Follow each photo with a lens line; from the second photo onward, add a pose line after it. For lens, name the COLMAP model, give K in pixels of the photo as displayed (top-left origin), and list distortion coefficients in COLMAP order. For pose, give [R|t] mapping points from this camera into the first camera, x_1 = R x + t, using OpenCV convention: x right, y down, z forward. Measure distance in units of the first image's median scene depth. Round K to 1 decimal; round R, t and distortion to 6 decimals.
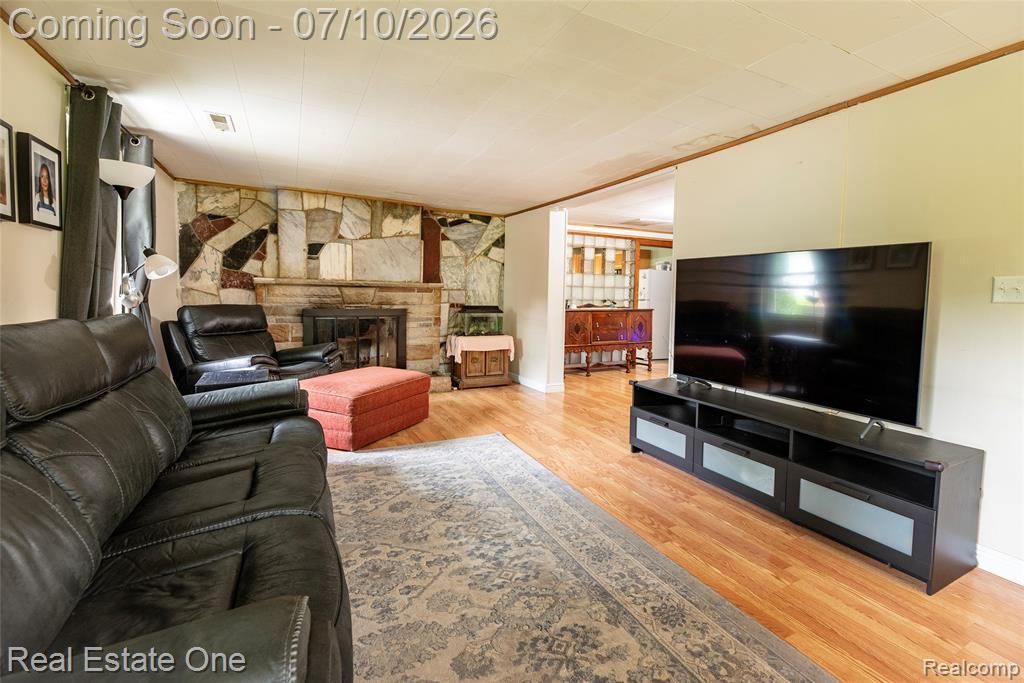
lens RADIAL K [[449.3, 0, 518.5], [0, 449.3, 321.4], [0, 0, 1]] dist [-0.001270, -0.001676]
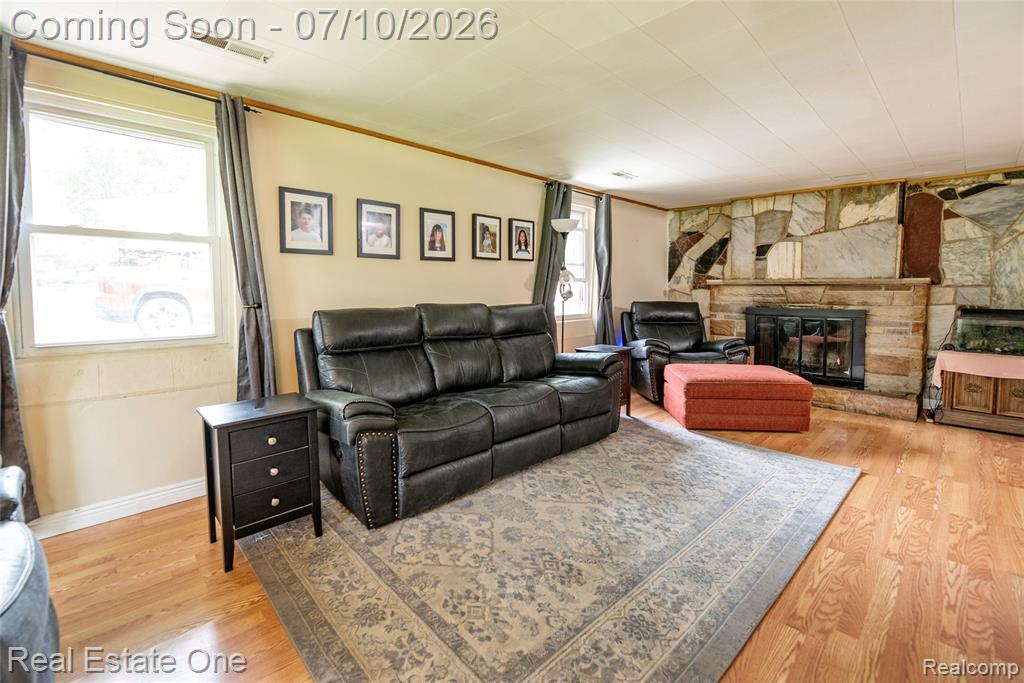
lens RADIAL K [[437.3, 0, 518.5], [0, 437.3, 321.3], [0, 0, 1]] dist [-0.001599, -0.000756]
pose [[0.326209, 0.052495, -0.943839, 0.357289], [-0.054243, 0.997851, 0.036752, -0.002664], [0.943740, 0.039208, 0.328355, 0.142659]]
